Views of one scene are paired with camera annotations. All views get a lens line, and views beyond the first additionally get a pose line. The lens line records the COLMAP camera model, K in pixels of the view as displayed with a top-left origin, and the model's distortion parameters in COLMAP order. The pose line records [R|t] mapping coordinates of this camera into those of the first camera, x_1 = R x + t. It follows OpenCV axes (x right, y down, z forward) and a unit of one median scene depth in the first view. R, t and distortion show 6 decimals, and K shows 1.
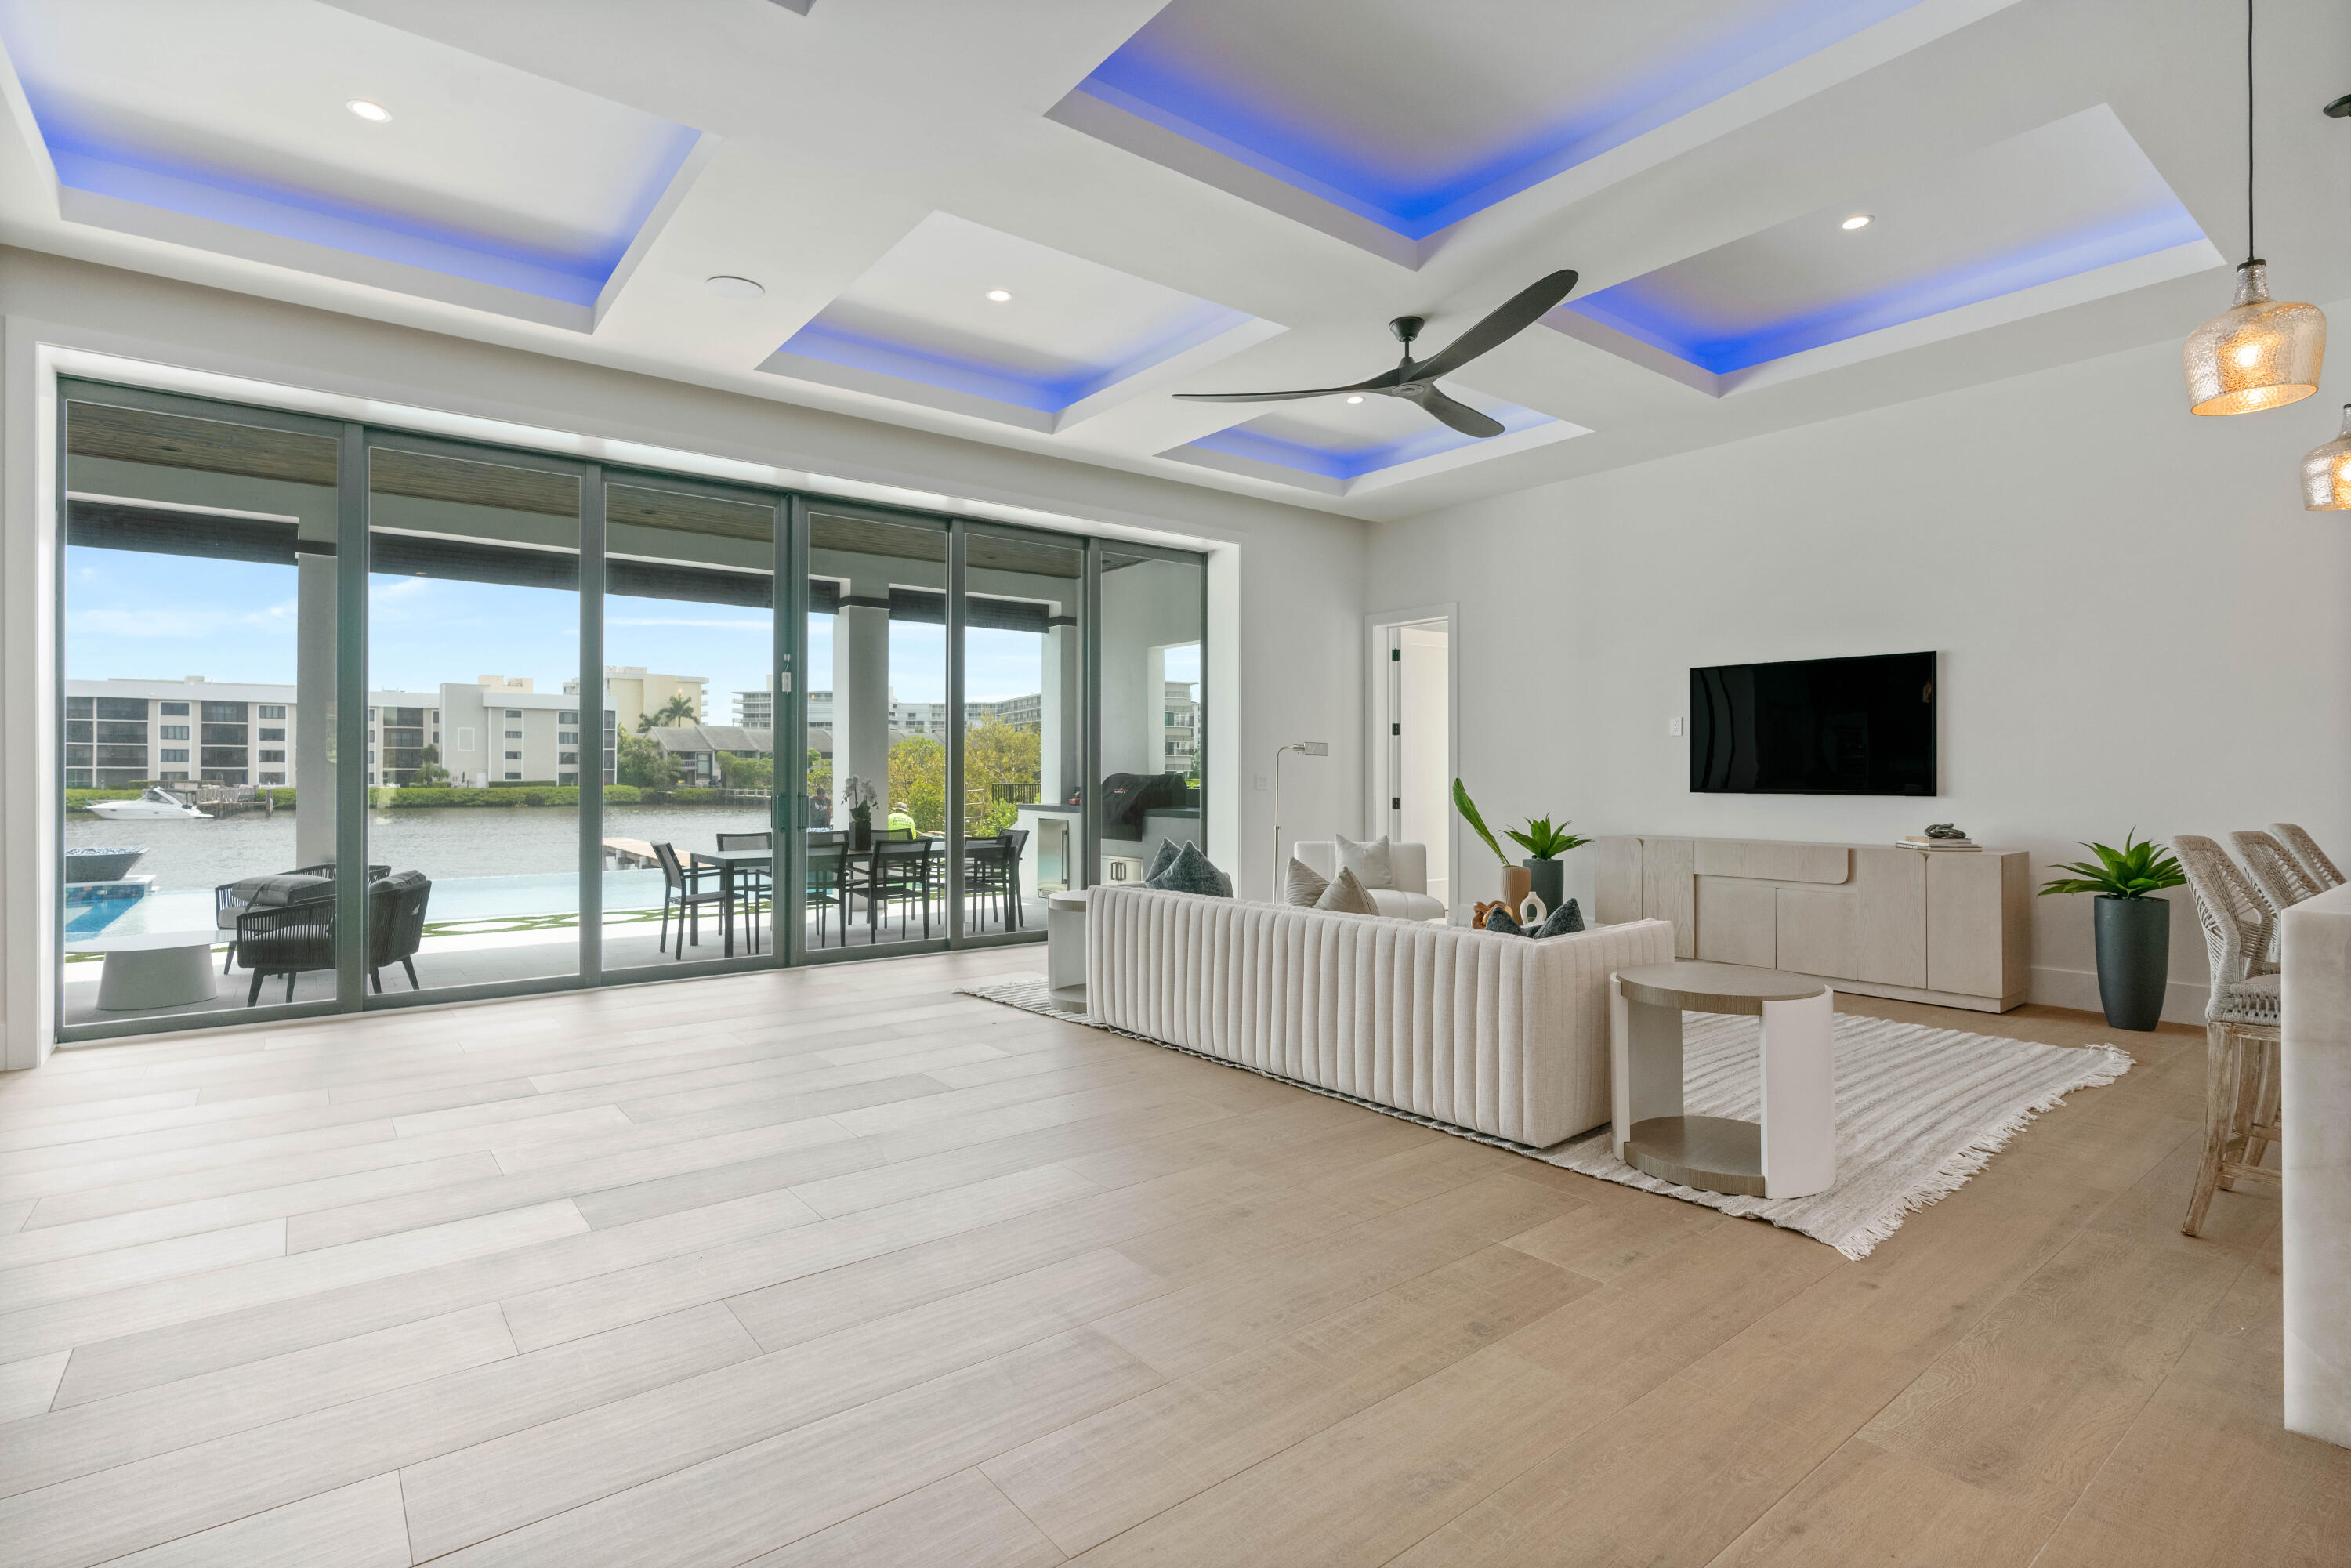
lens RADIAL K [[1120.8, 0, 1172.8], [0, 1120.8, 770.5], [0, 0, 1]] dist [-0.007077, 0.003588]
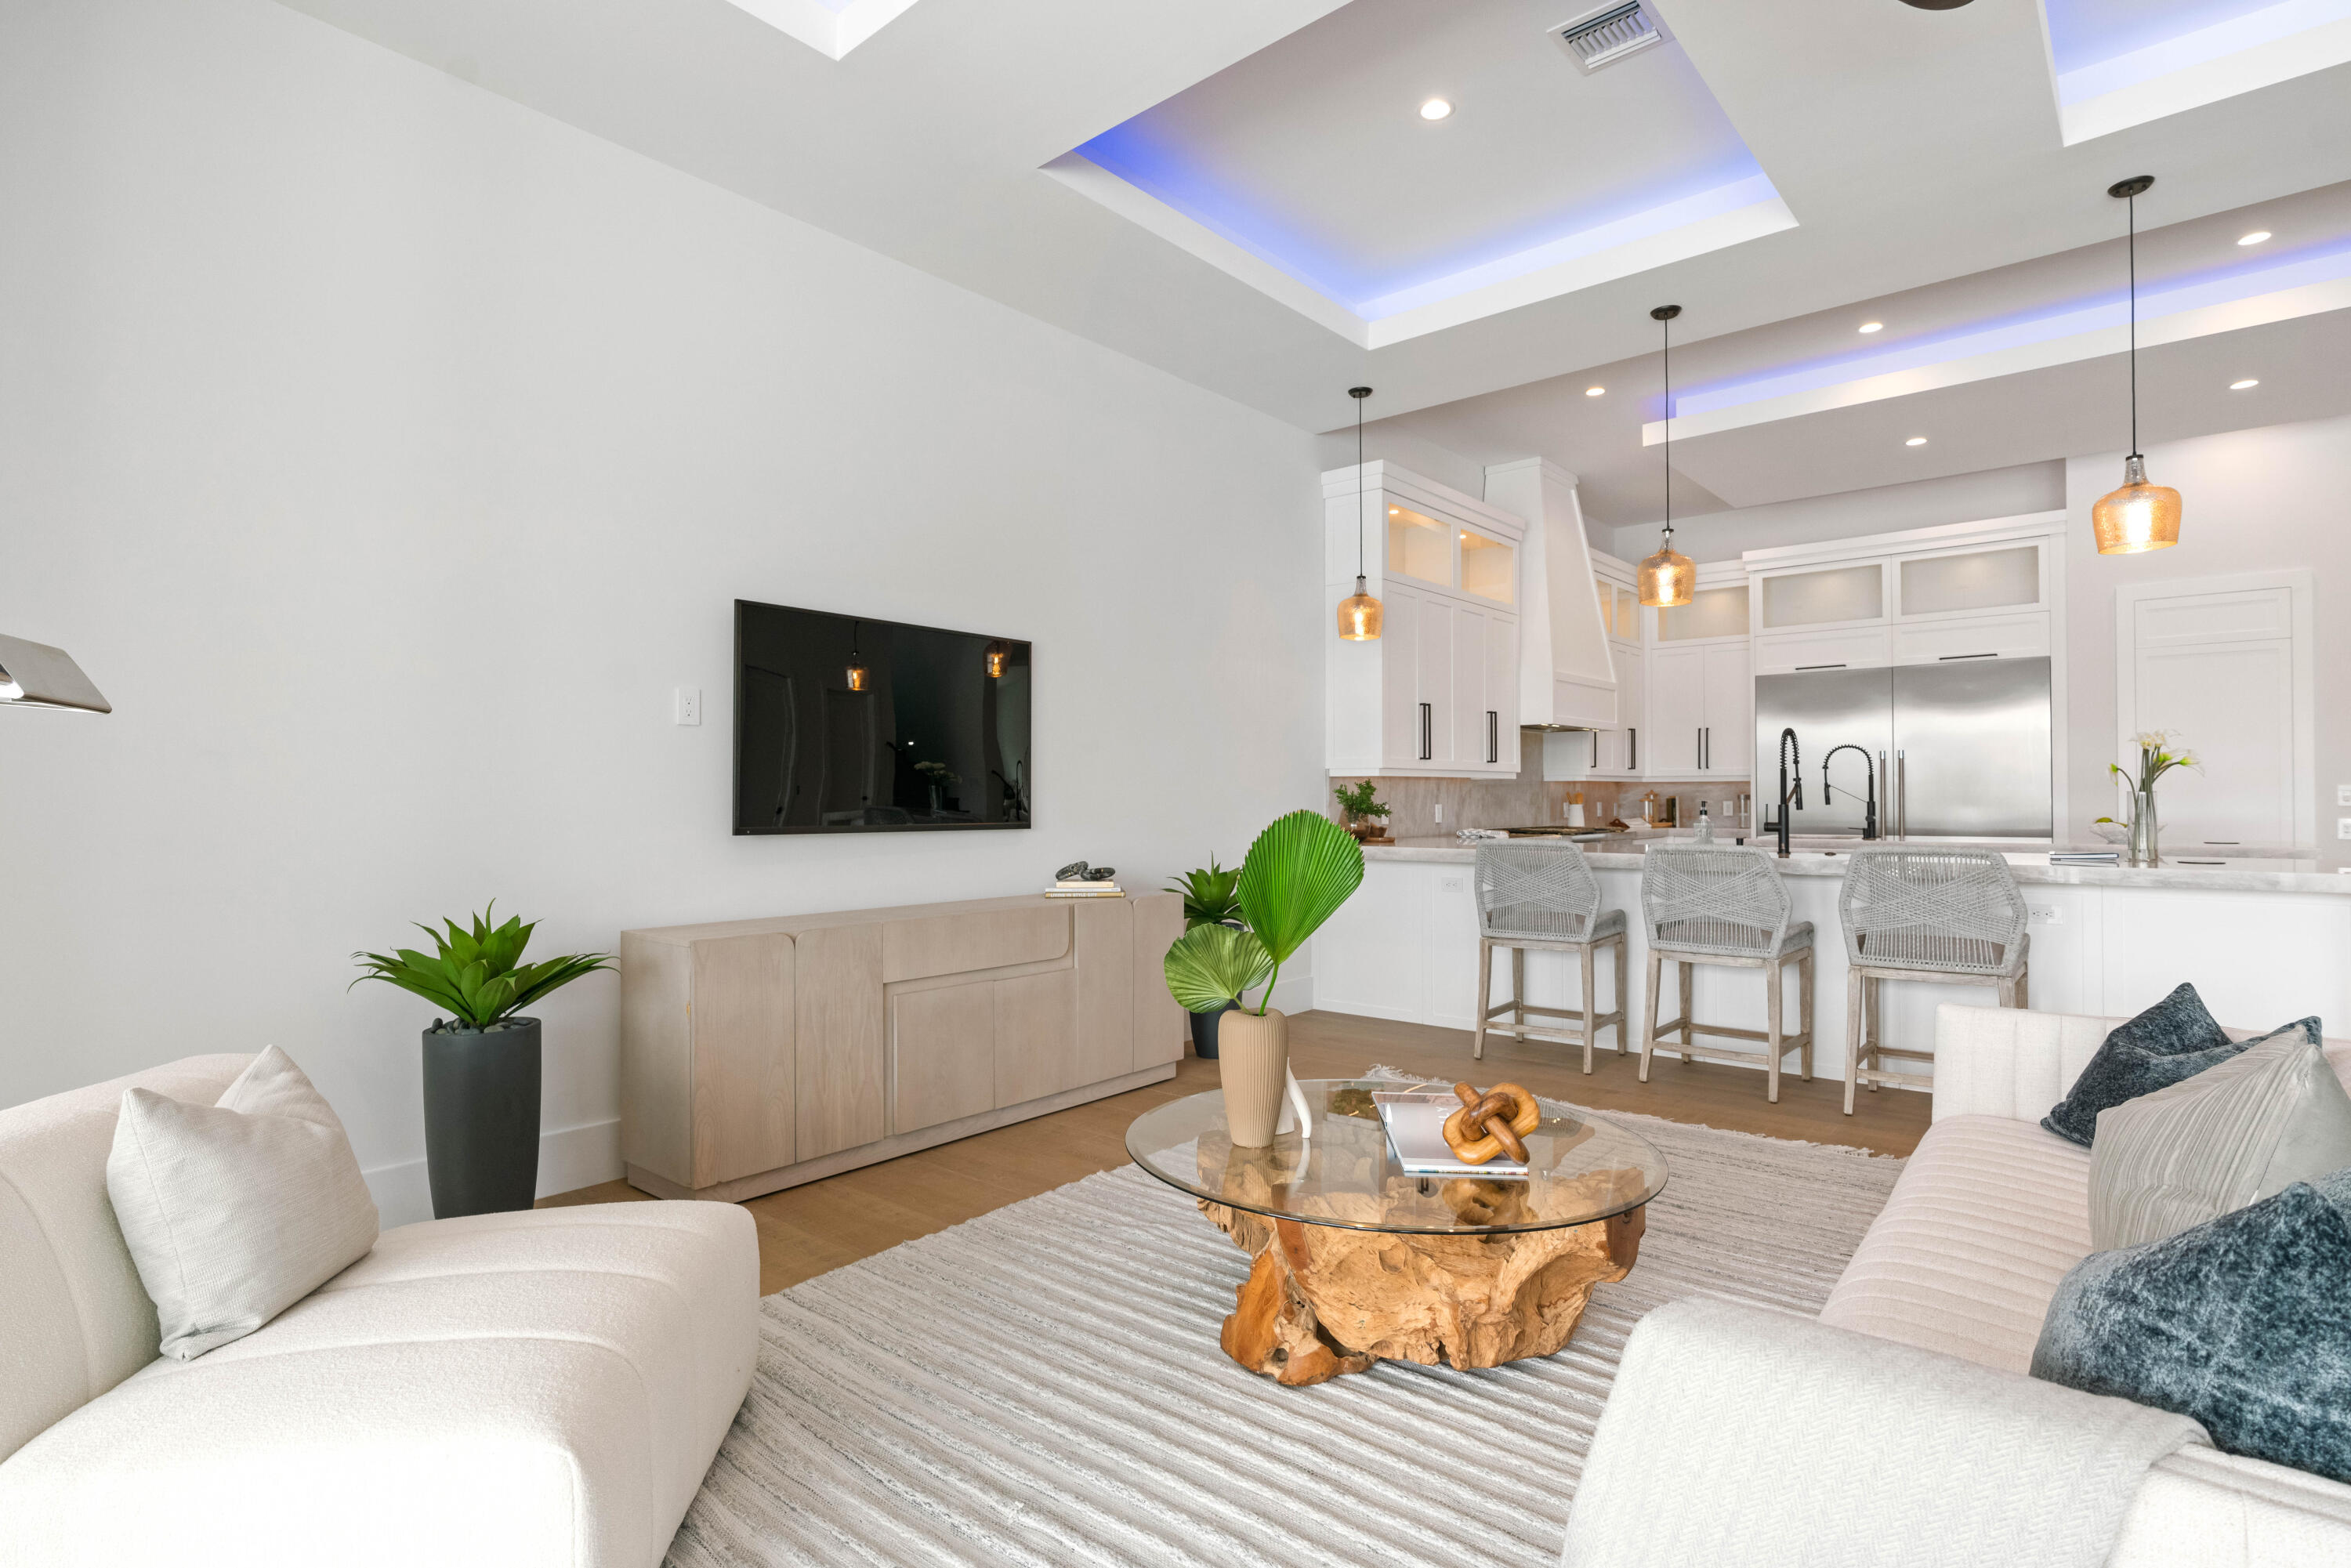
lens RADIAL K [[1150.9, 0, 1162.2], [0, 1150.9, 795.6], [0, 0, 1]] dist [-0.009558, 0.002444]
pose [[-0.183009, 0.007373, 0.983084, -0.105565], [0.001454, 0.999973, -0.007229, 0.004654], [-0.983110, 0.000107, -0.183015, 0.896384]]
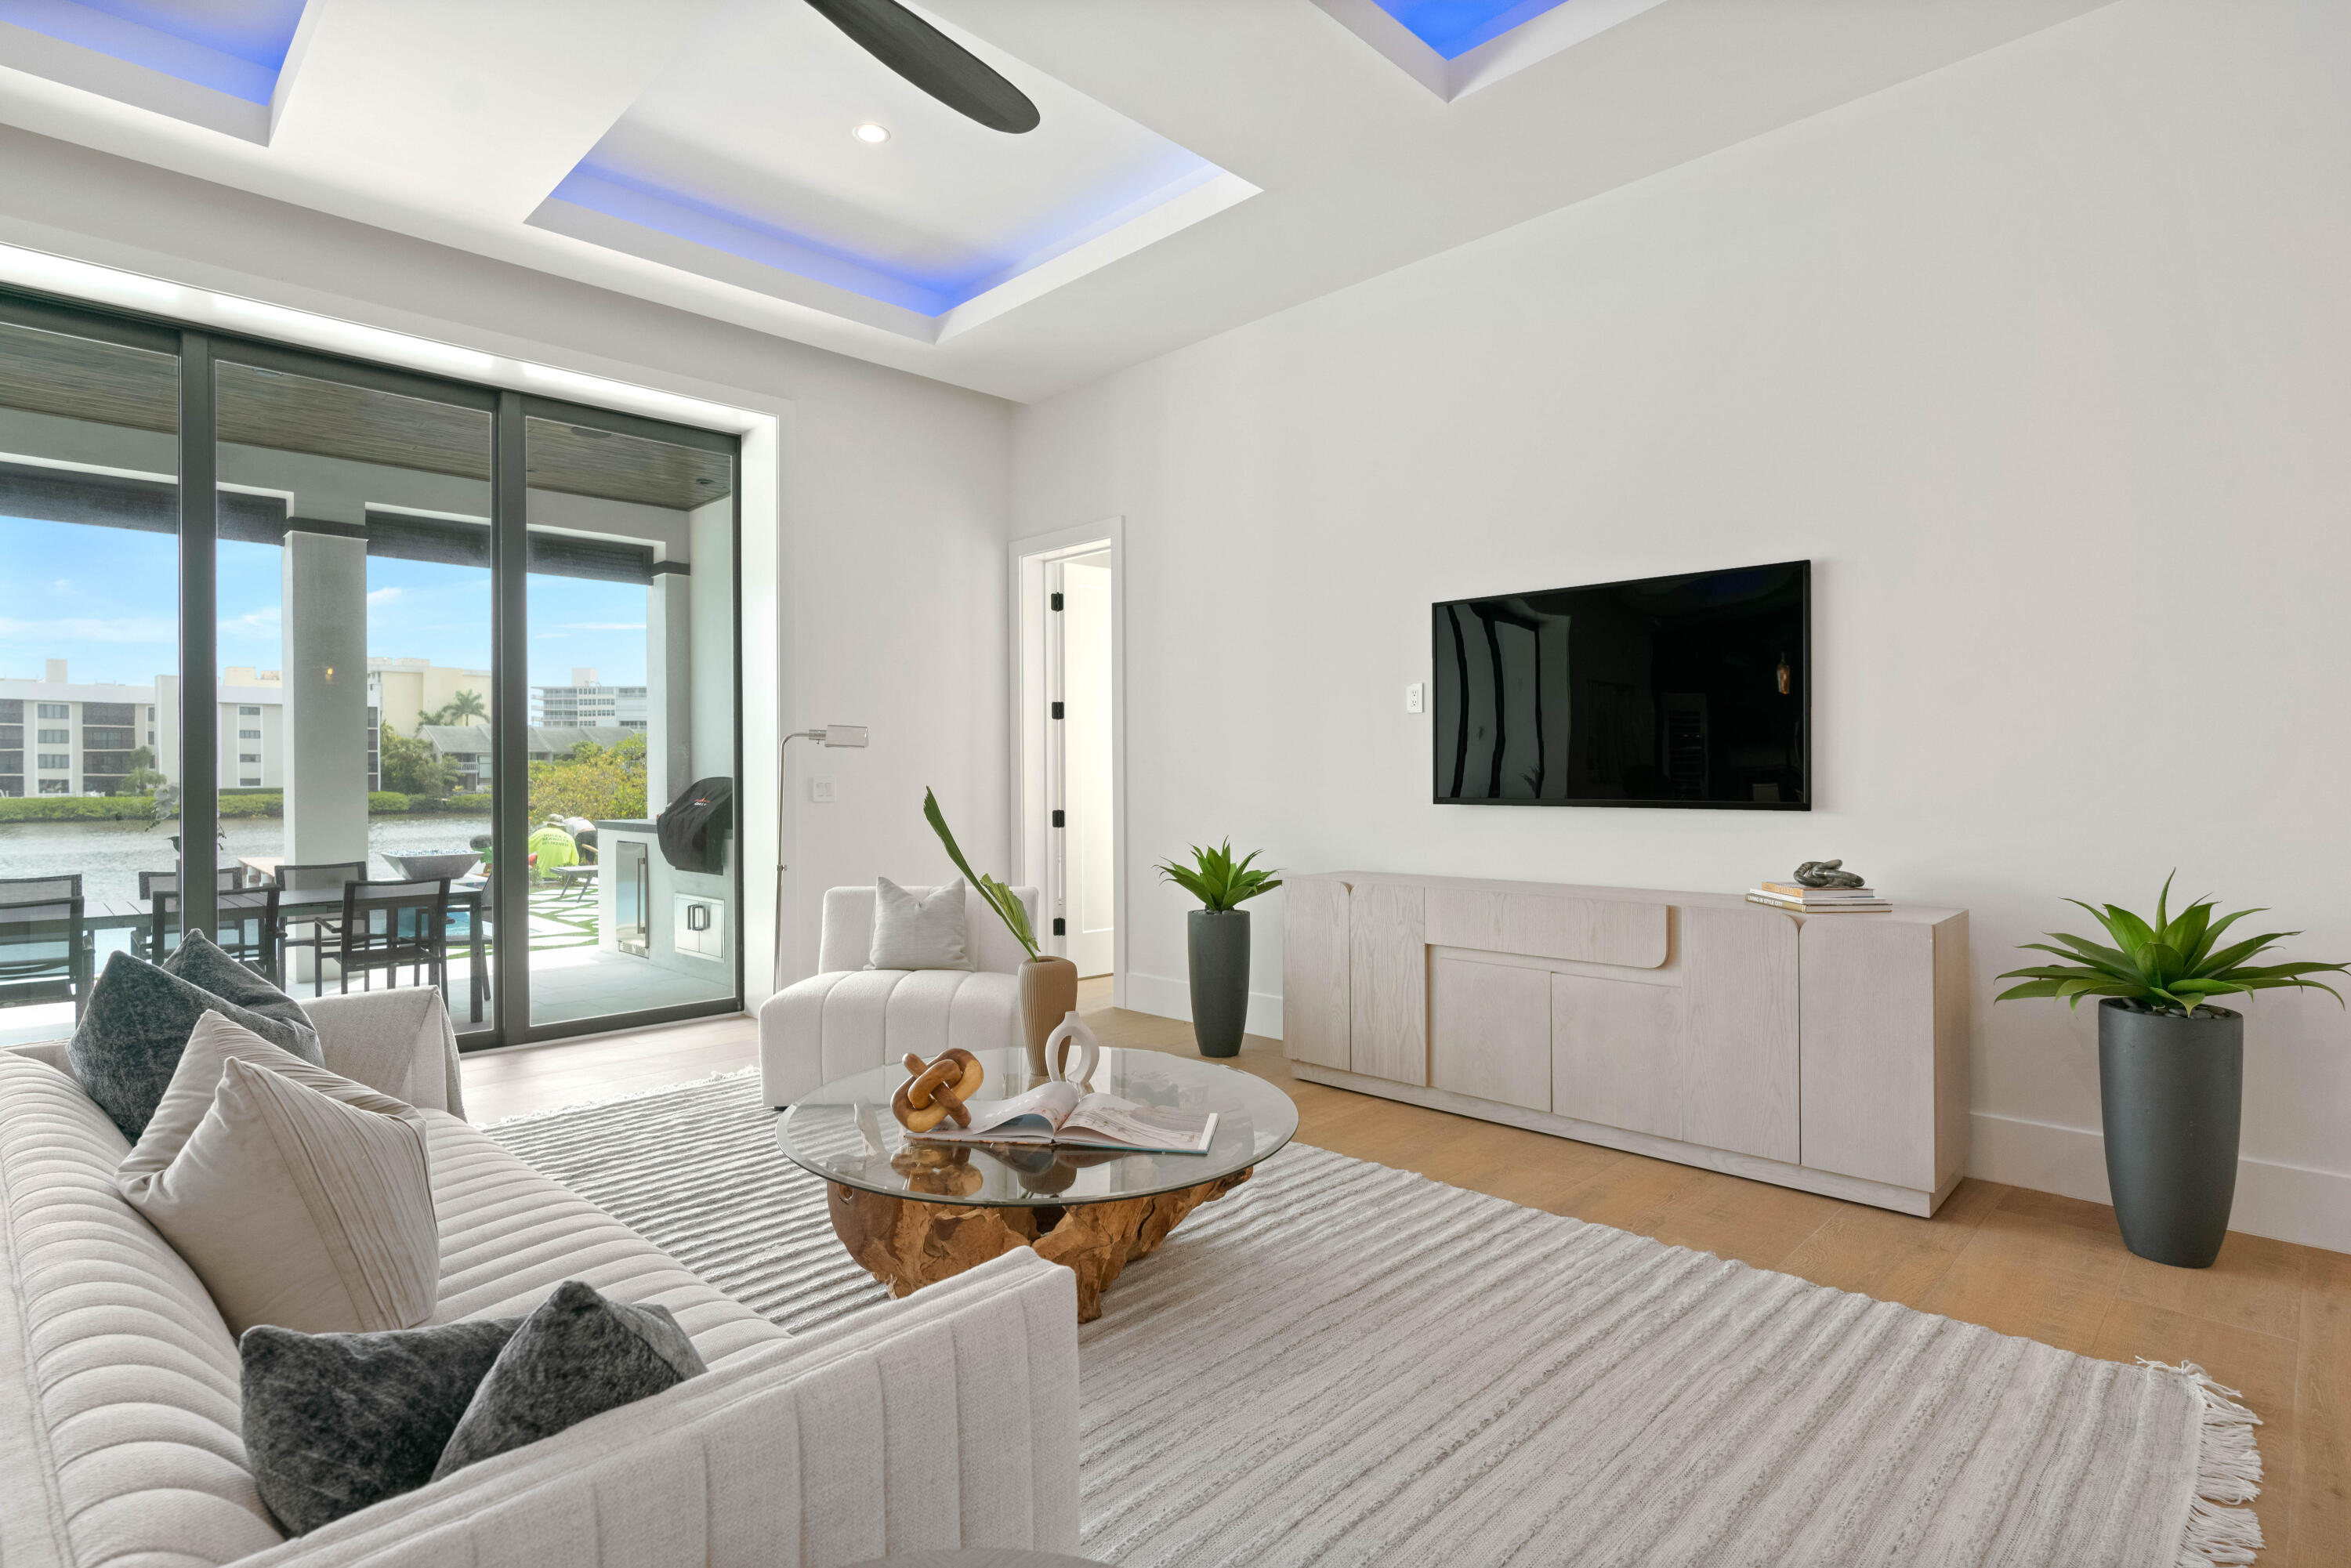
lens RADIAL K [[1183.8, 0, 1157.4], [0, 1183.8, 781.3], [0, 0, 1]] dist [0.013255, 0.000779]
pose [[0.992926, -0.006065, 0.118582, 0.230430], [0.005028, 0.999947, 0.009039, -0.000245], [-0.118631, -0.008378, 0.992903, 0.361320]]
